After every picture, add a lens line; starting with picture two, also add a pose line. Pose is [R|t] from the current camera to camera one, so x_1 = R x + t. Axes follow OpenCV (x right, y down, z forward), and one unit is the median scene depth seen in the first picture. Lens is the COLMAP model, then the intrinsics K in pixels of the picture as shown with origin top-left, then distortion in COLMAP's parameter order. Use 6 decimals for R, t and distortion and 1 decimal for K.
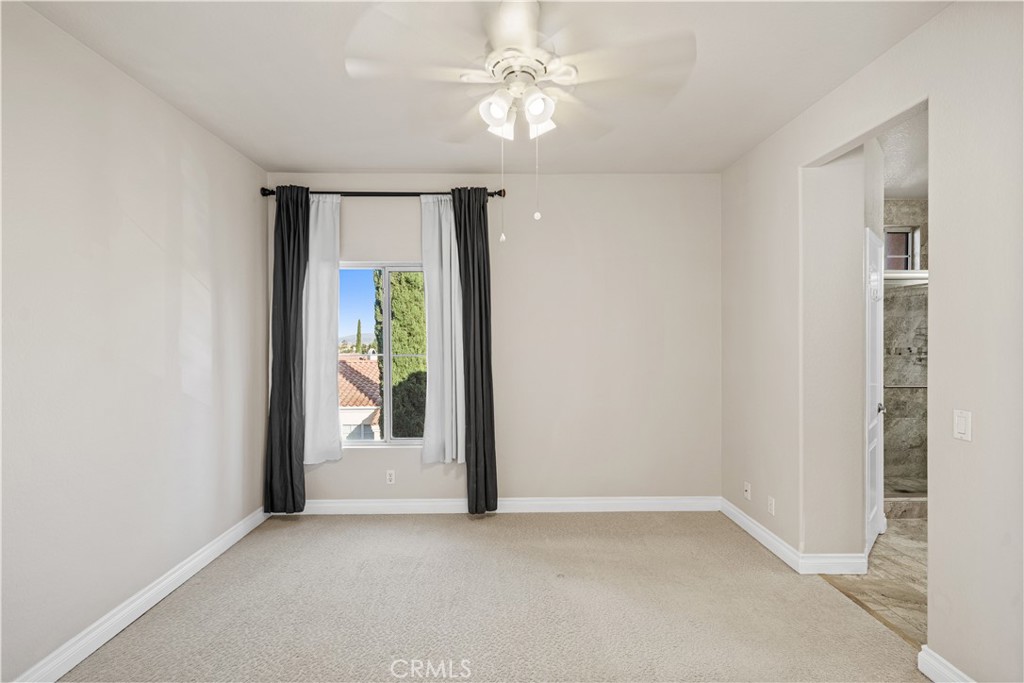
lens RADIAL K [[481.6, 0, 513.4], [0, 481.6, 337.3], [0, 0, 1]] dist [0.006045, 0.000167]
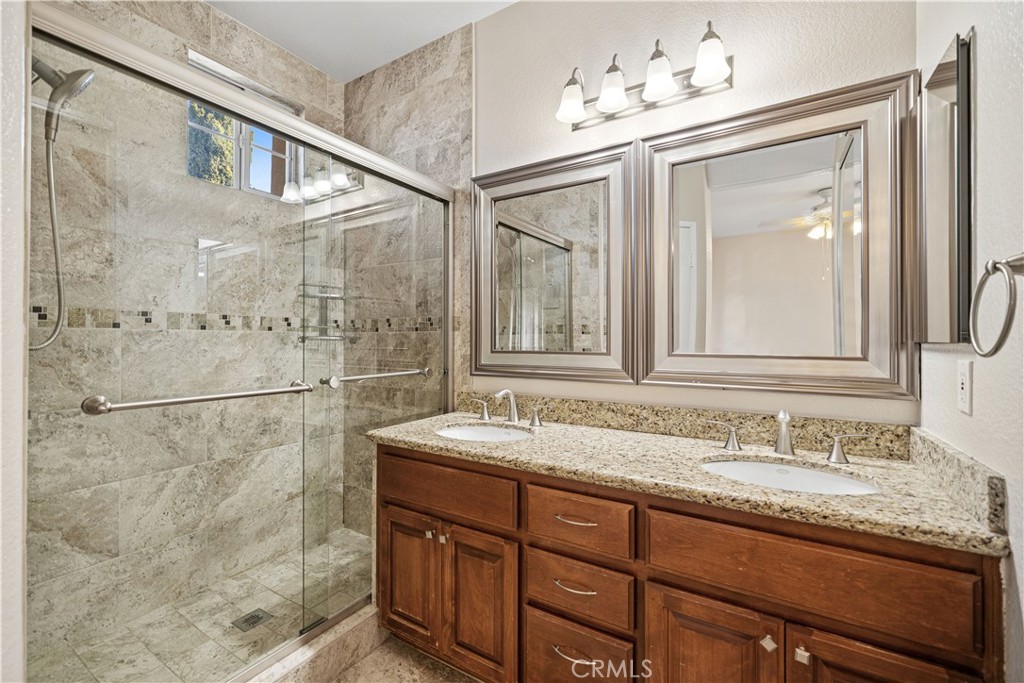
lens RADIAL K [[425.7, 0, 511.4], [0, 425.7, 338.4], [0, 0, 1]] dist [-0.000199, 0.000292]
pose [[0.539454, 0.004044, 0.842005, 0.353860], [0.003376, 0.999970, -0.006966, 0.031661], [-0.842008, 0.006601, 0.539424, 0.337342]]
